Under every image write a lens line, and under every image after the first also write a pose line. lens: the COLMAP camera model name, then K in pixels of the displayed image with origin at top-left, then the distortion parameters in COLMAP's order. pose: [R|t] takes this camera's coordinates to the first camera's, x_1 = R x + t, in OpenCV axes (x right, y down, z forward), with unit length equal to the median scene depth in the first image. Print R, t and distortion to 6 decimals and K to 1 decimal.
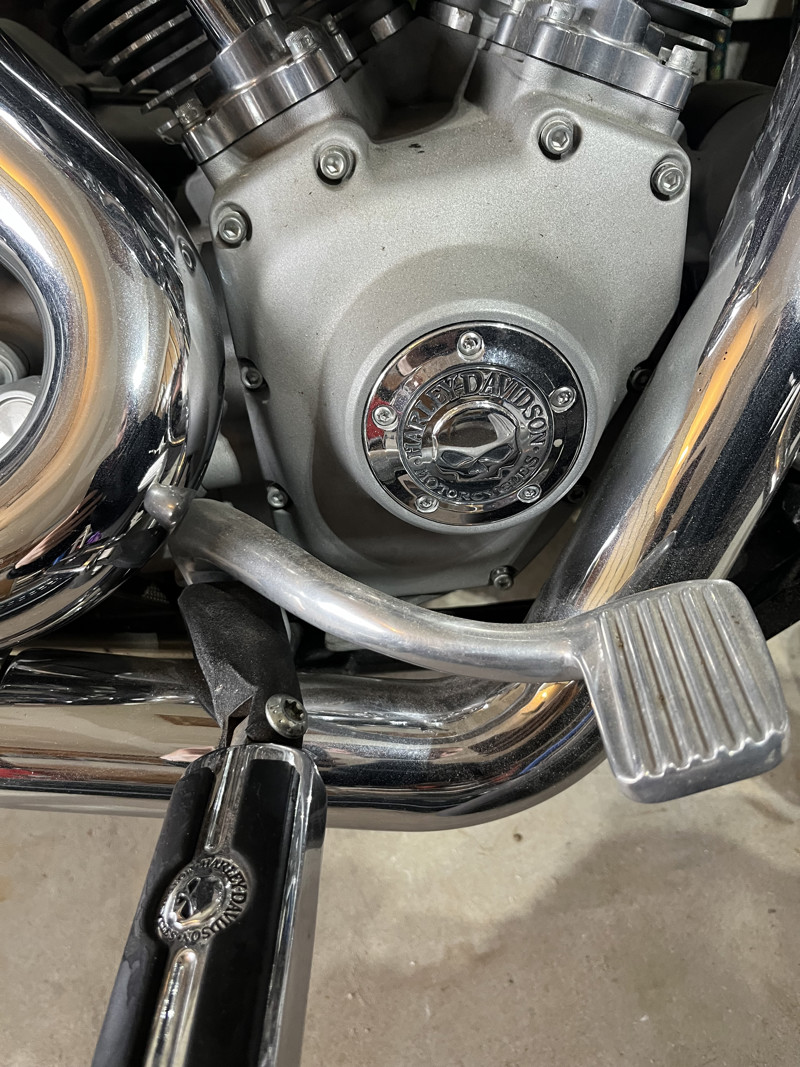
lens RADIAL K [[803.2, 0, 400.0], [0, 803.2, 533.5], [0, 0, 1]] dist [0.004240, 0.002866]
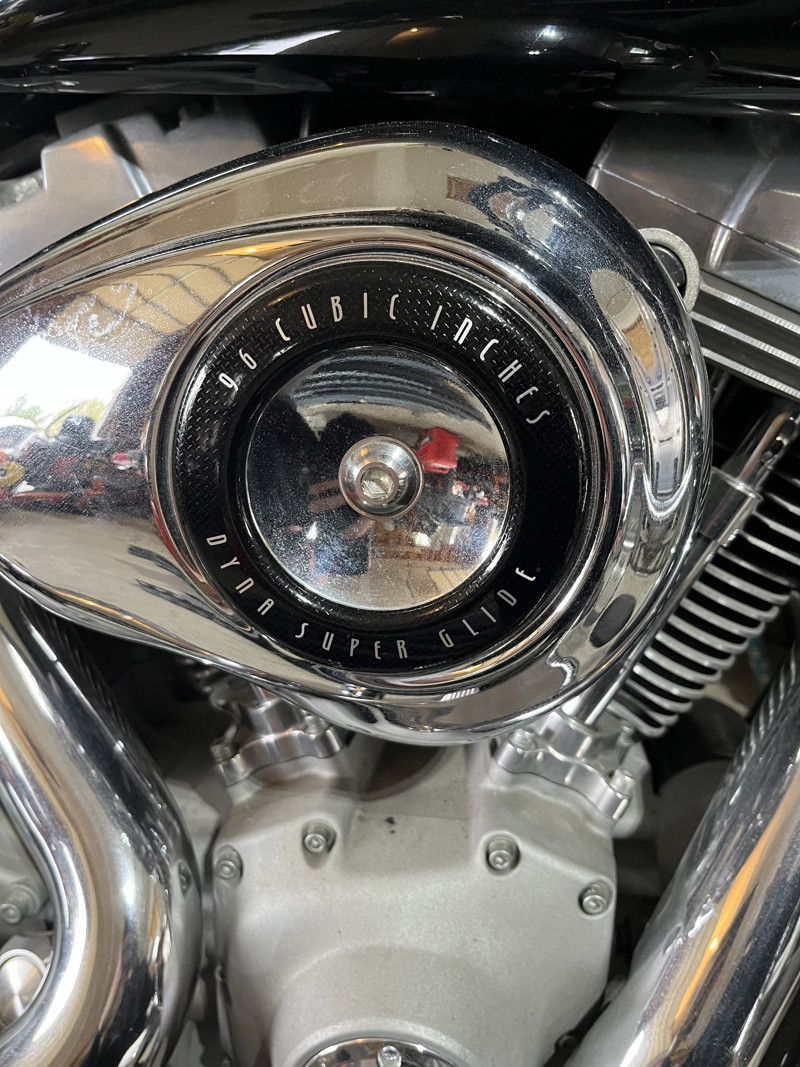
lens RADIAL K [[803.2, 0, 400.0], [0, 803.2, 533.5], [0, 0, 1]] dist [0.004240, 0.002866]
pose [[0.981608, 0.150974, -0.116842, 0.108507], [-0.177978, 0.945110, -0.274027, -0.556213], [0.069058, 0.289782, 0.954598, -0.285563]]
